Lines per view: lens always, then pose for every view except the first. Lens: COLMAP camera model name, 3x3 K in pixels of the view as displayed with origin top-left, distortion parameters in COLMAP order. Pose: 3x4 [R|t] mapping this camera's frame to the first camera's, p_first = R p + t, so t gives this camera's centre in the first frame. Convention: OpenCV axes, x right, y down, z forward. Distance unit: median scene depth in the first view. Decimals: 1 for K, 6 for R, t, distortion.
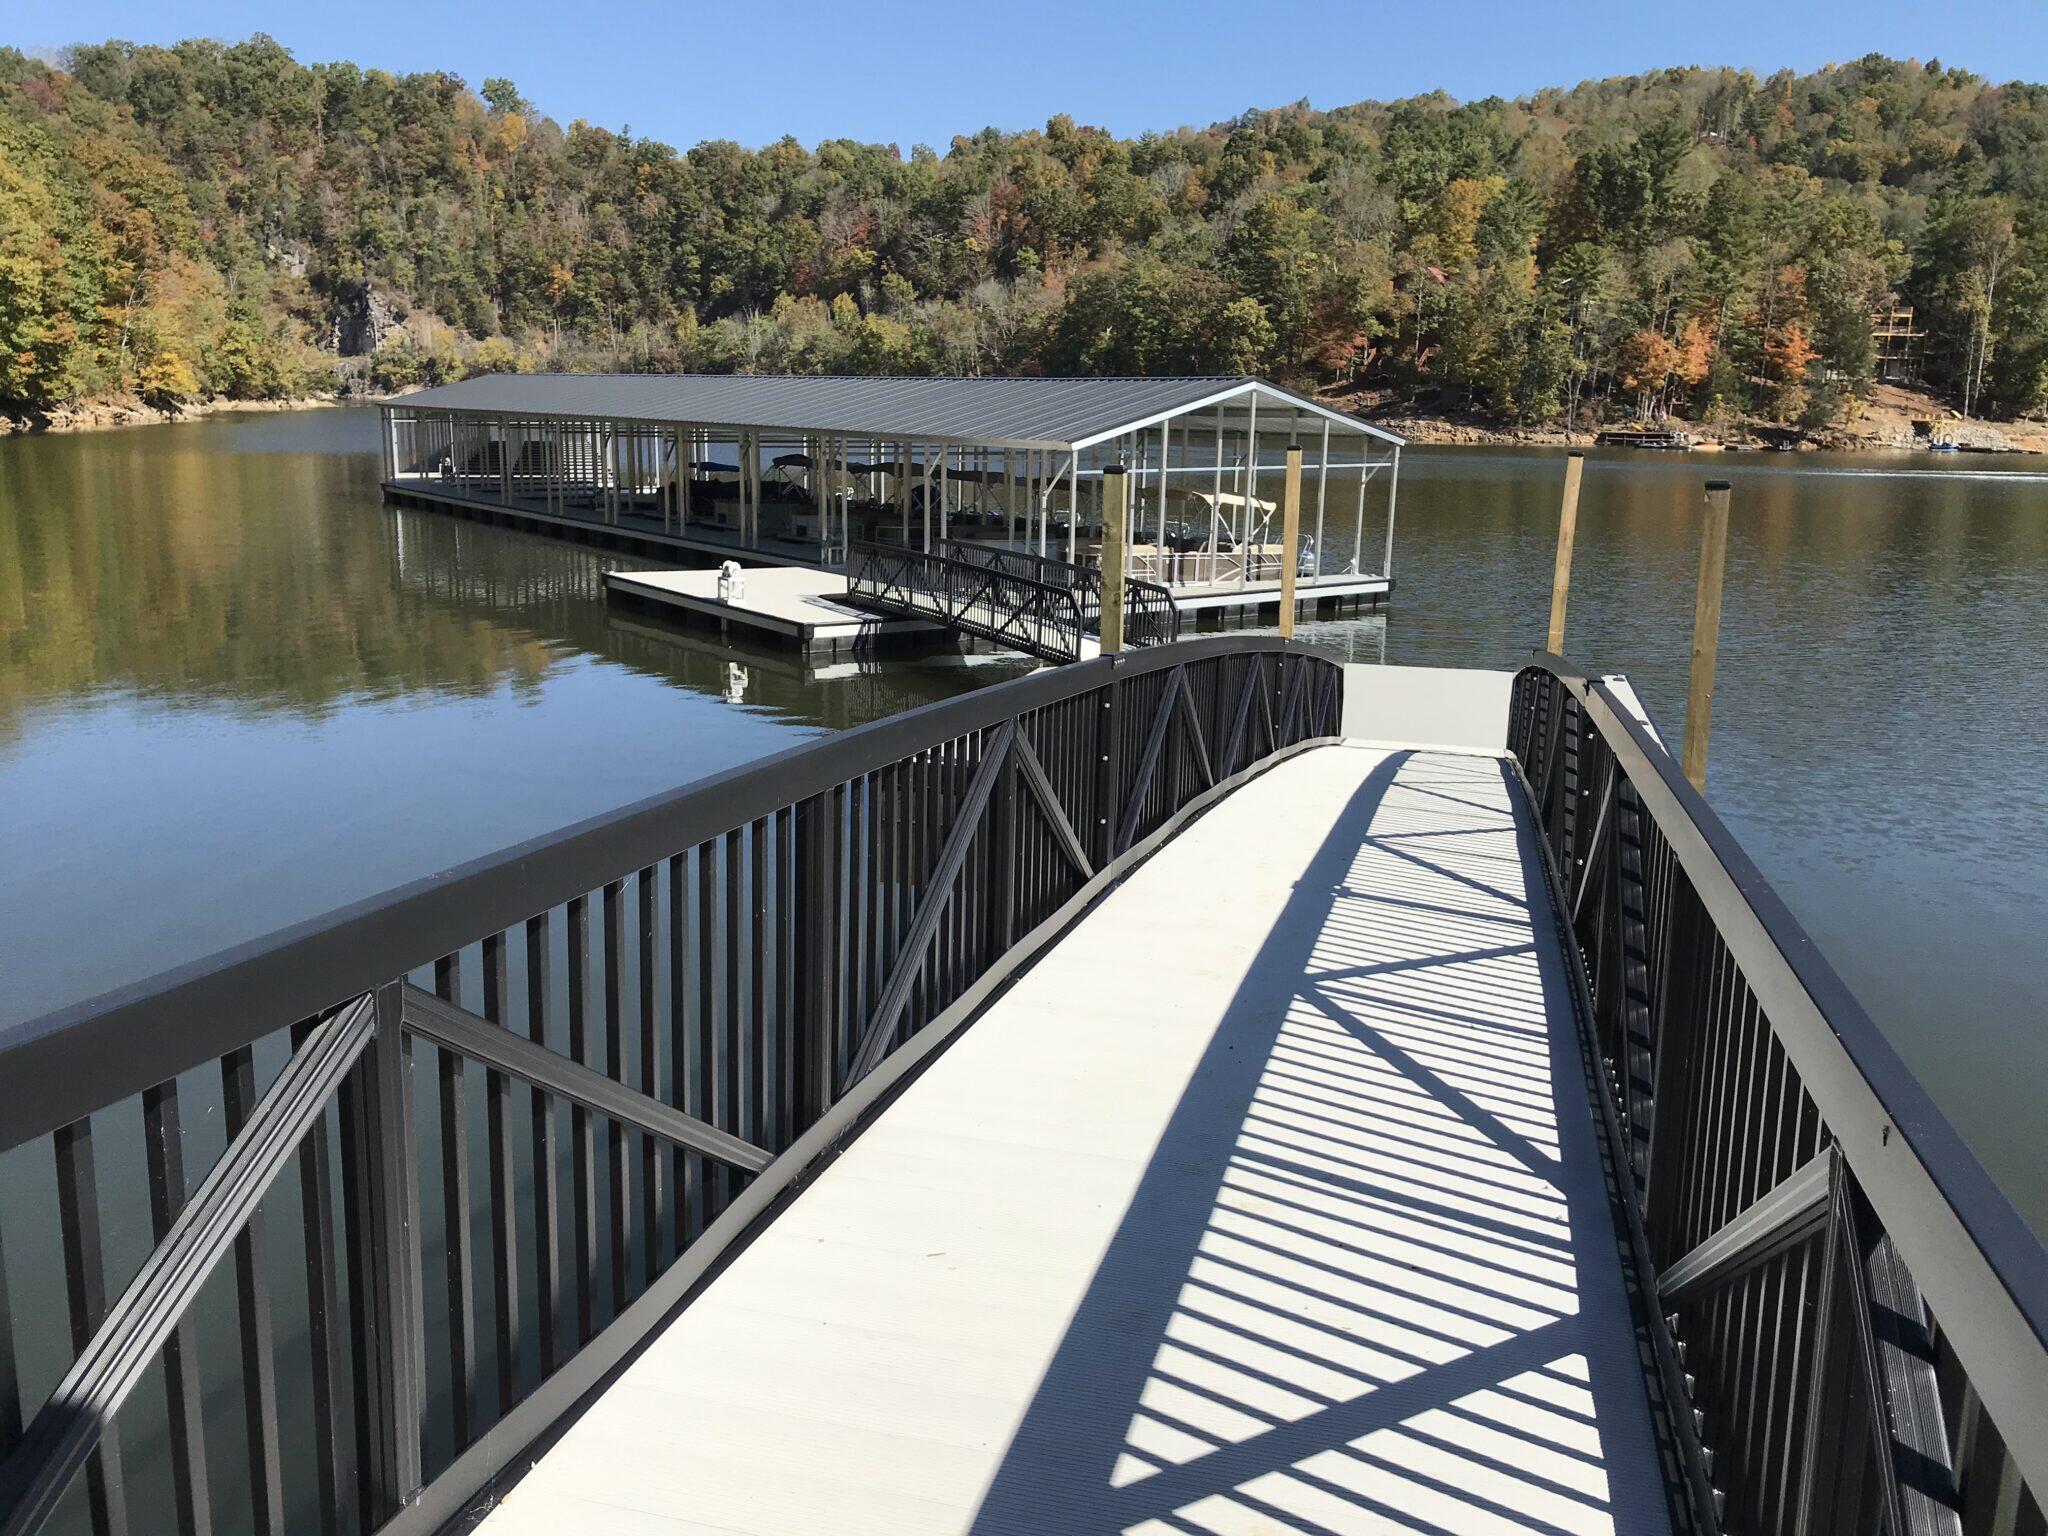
lens RADIAL K [[1875.6, 0, 1024.3], [0, 1875.6, 815.8], [0, 0, 1]] dist [0.007015, 0.023153]
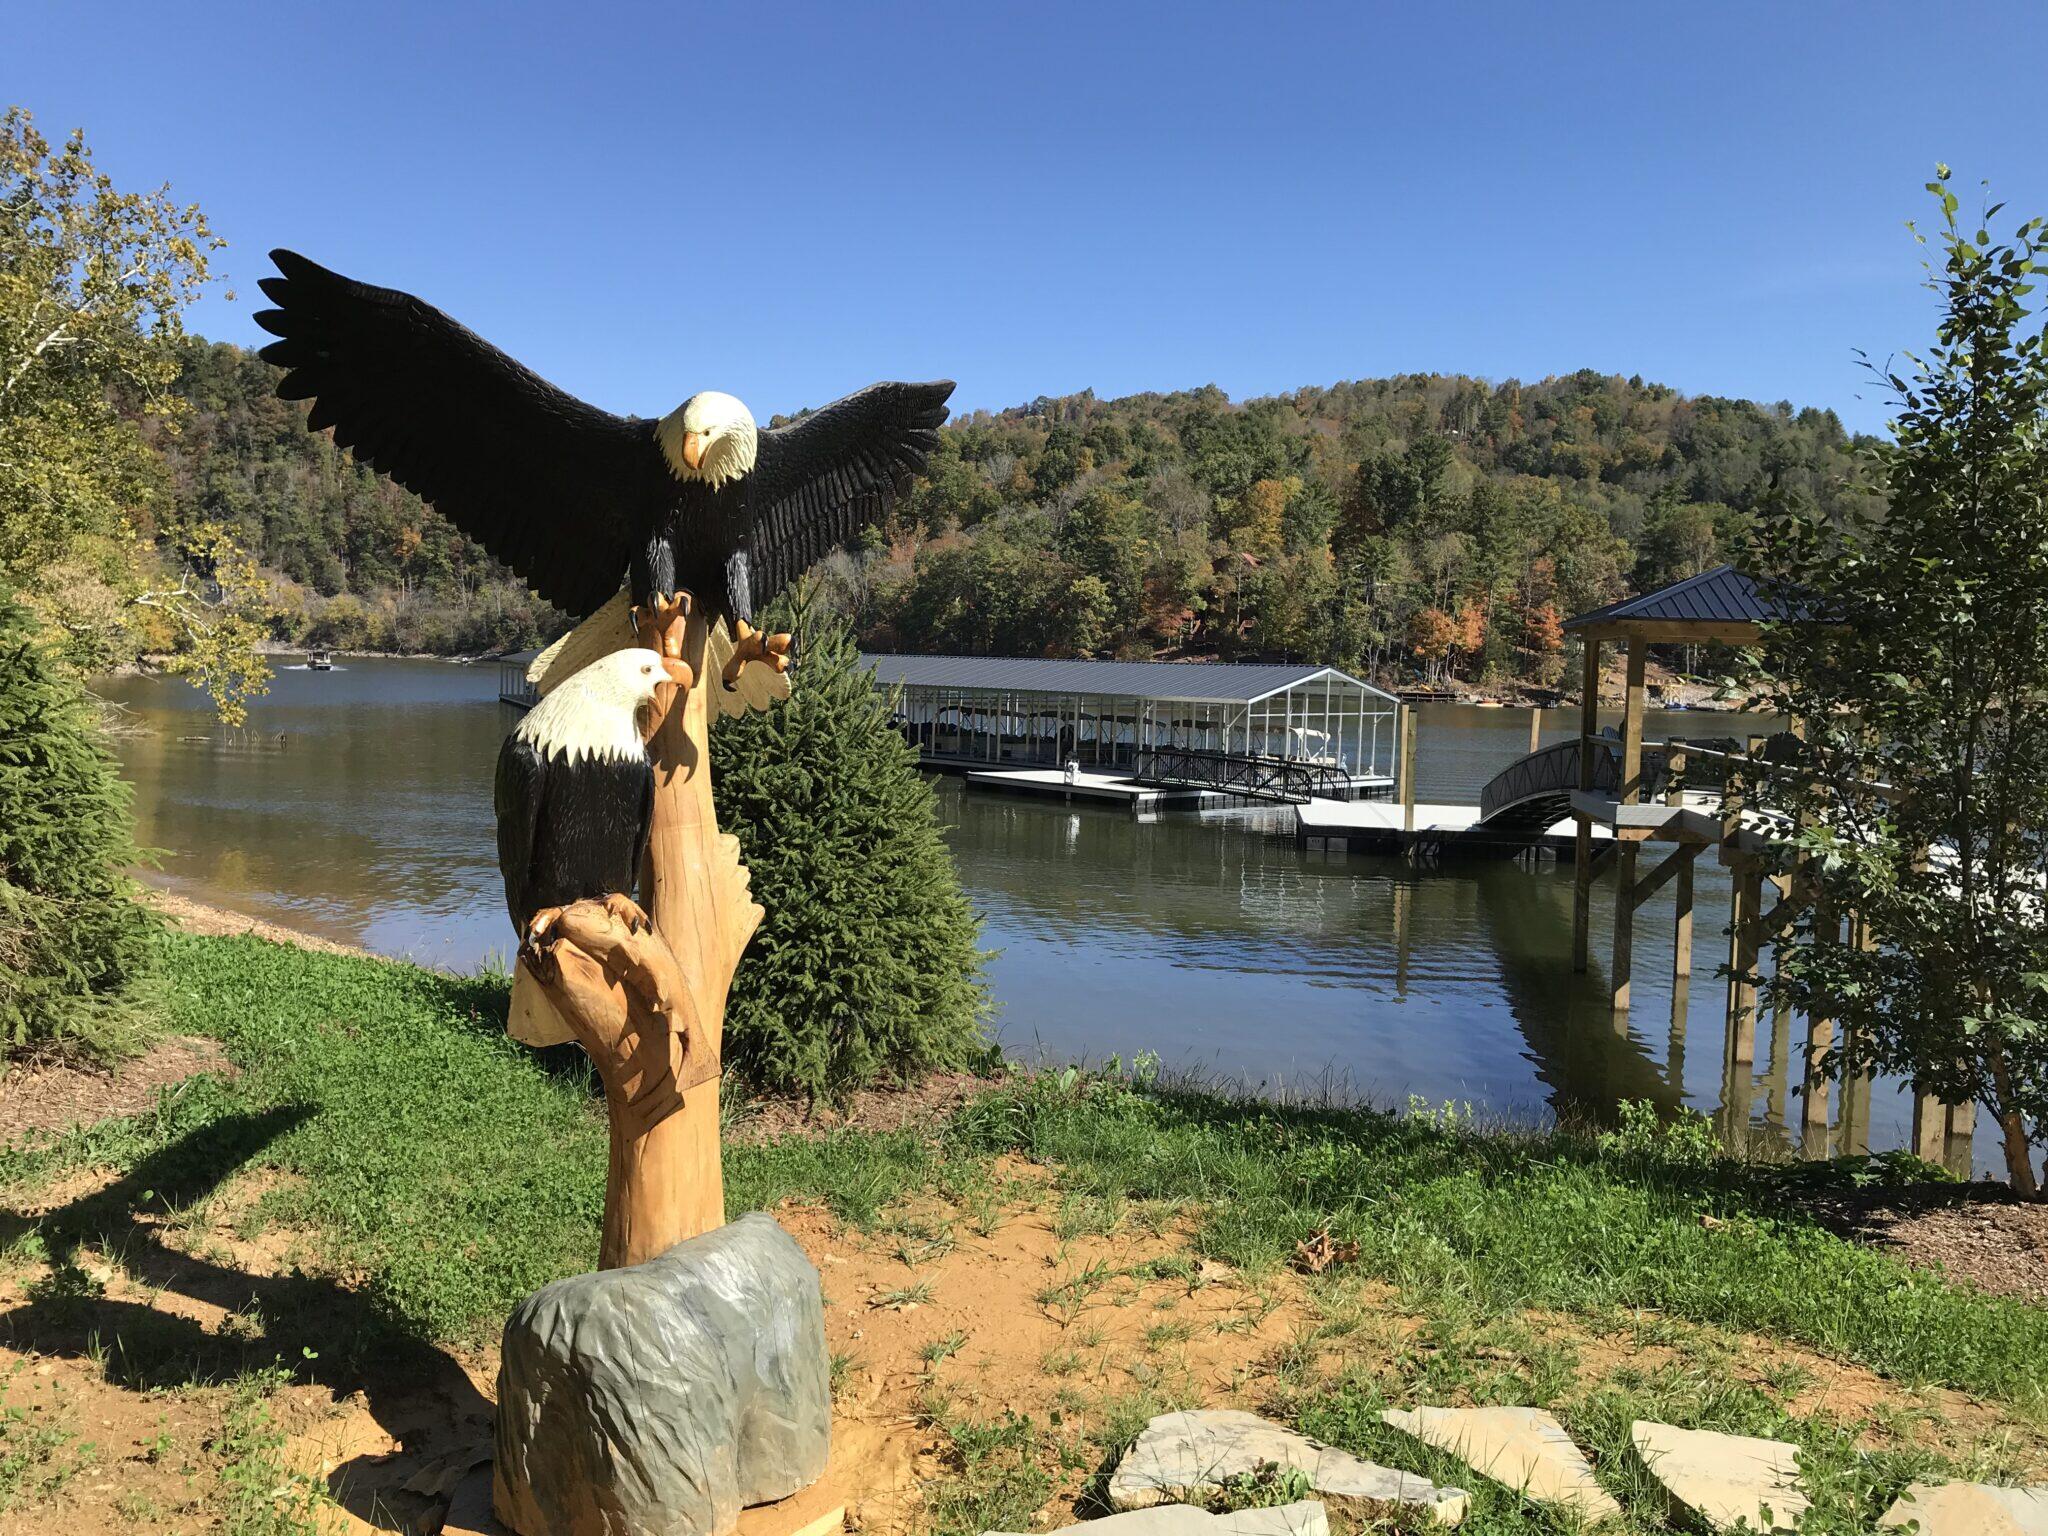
lens RADIAL K [[2192.1, 0, 967.2], [0, 2192.1, 772.2], [0, 0, 1]] dist [0.265270, -1.251448]
pose [[0.989301, 0.000595, 0.145887, -0.136174], [0.022960, 0.986895, -0.159721, 0.051438], [-0.144070, 0.161362, 0.976323, -0.259472]]
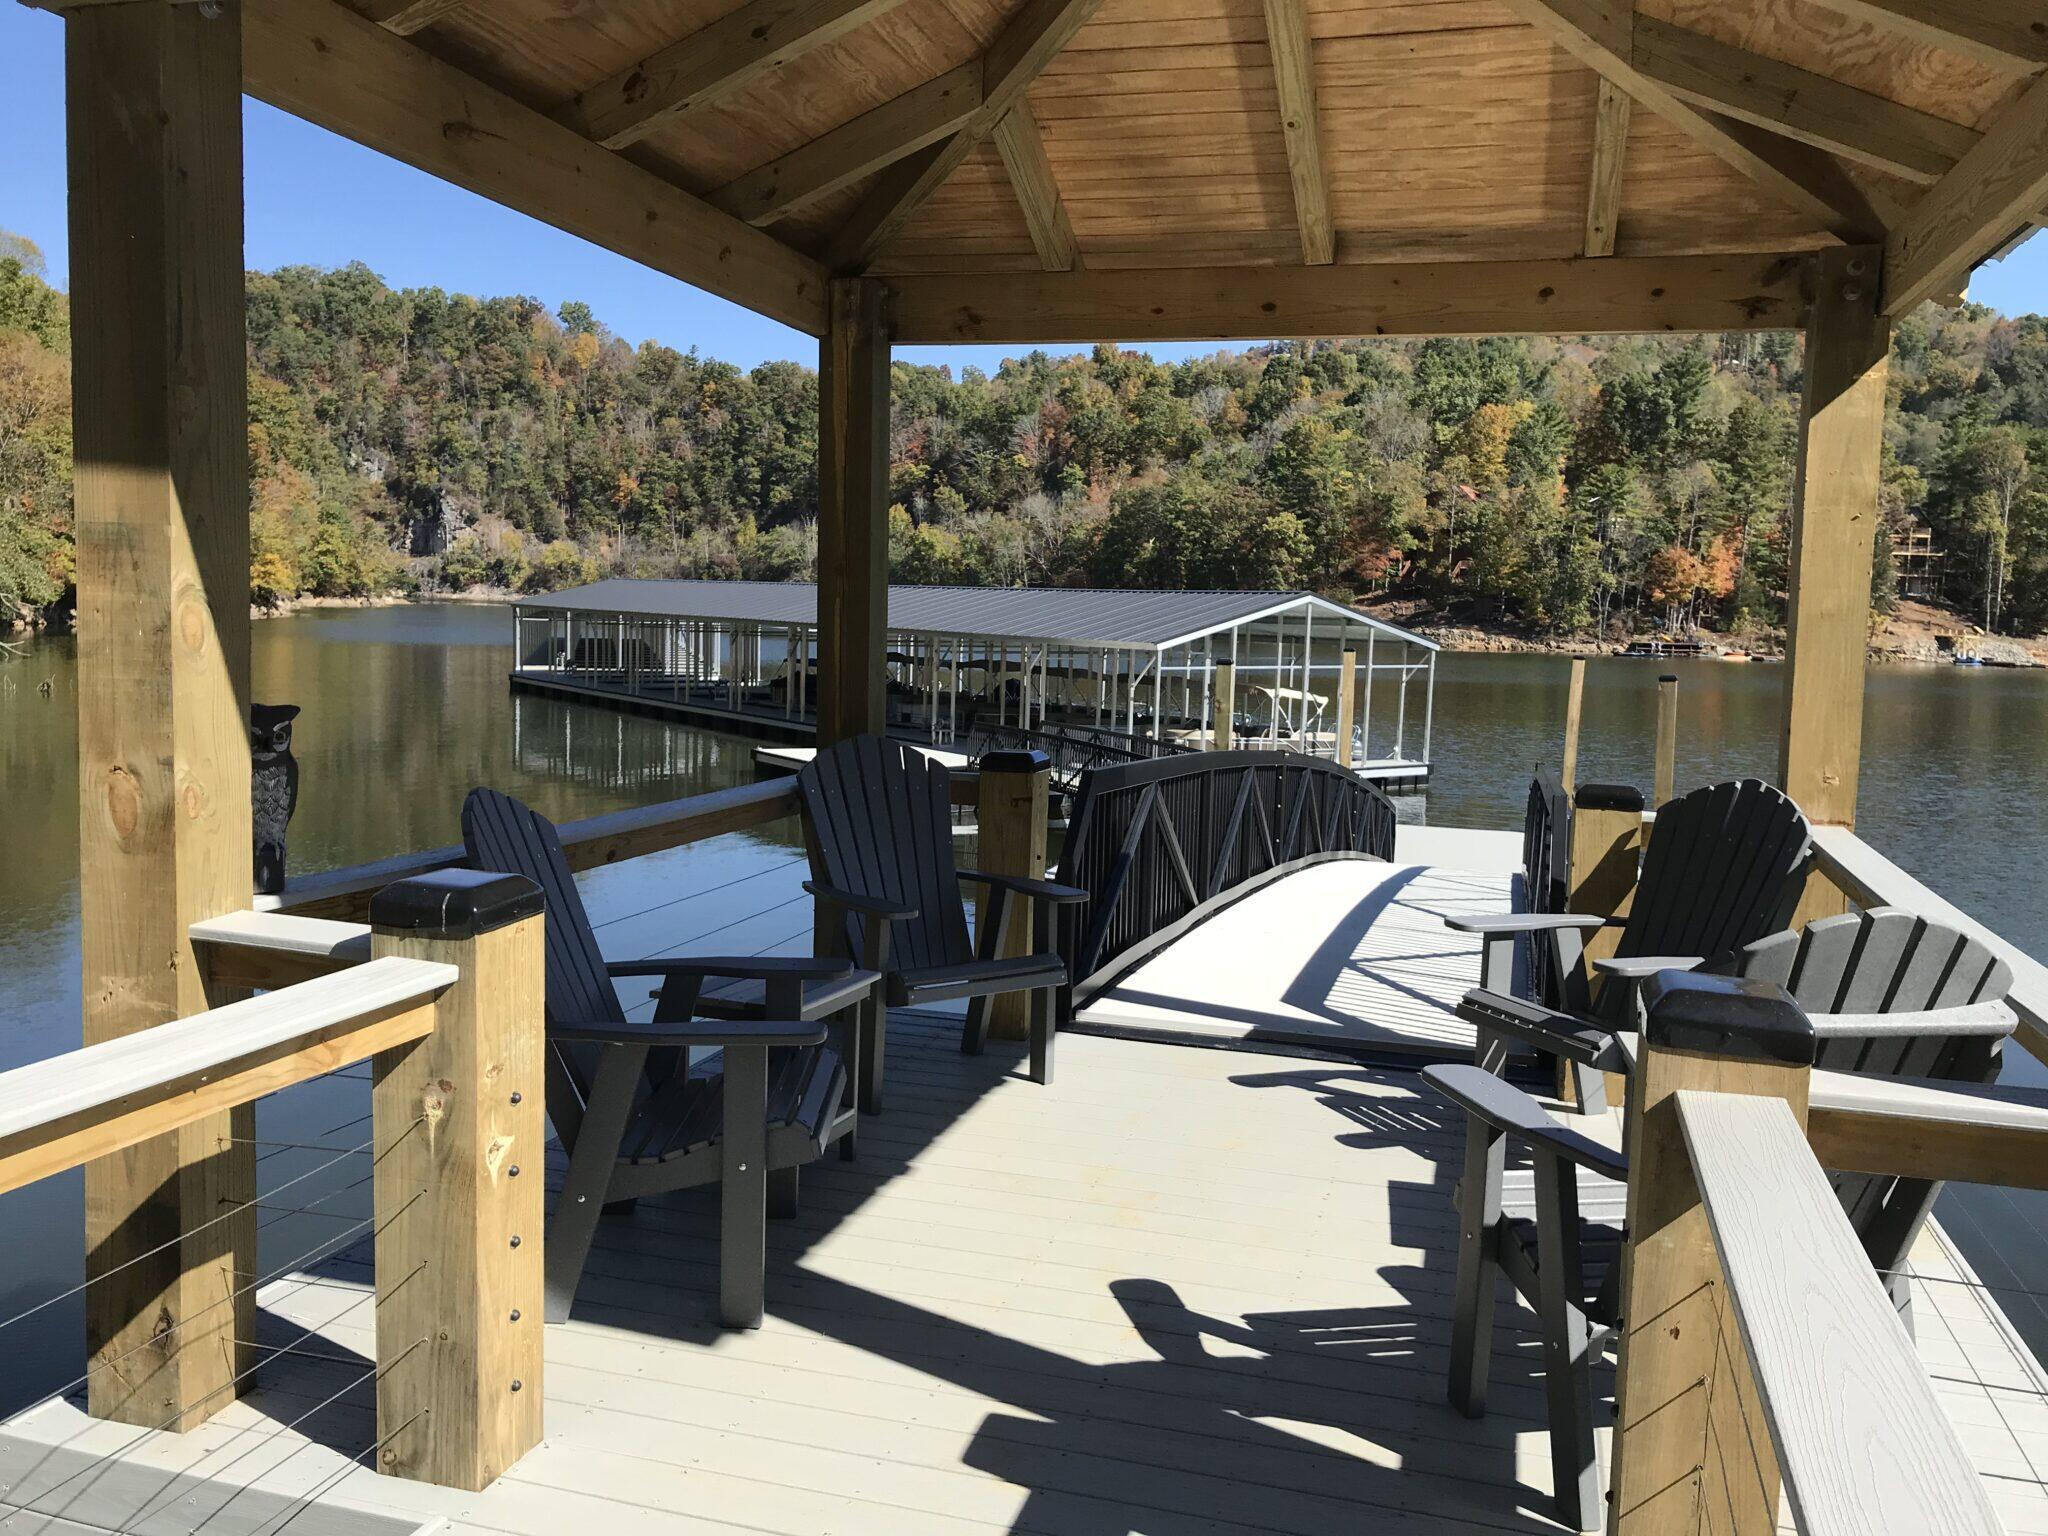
lens RADIAL K [[1921.2, 0, 999.7], [0, 1921.2, 765.8], [0, 0, 1]] dist [0.149680, -0.489256]
pose [[0.999574, 0.013643, -0.025785, -0.010052], [-0.016981, 0.990833, -0.134019, 0.010315], [0.023720, 0.134400, 0.990643, -0.048333]]
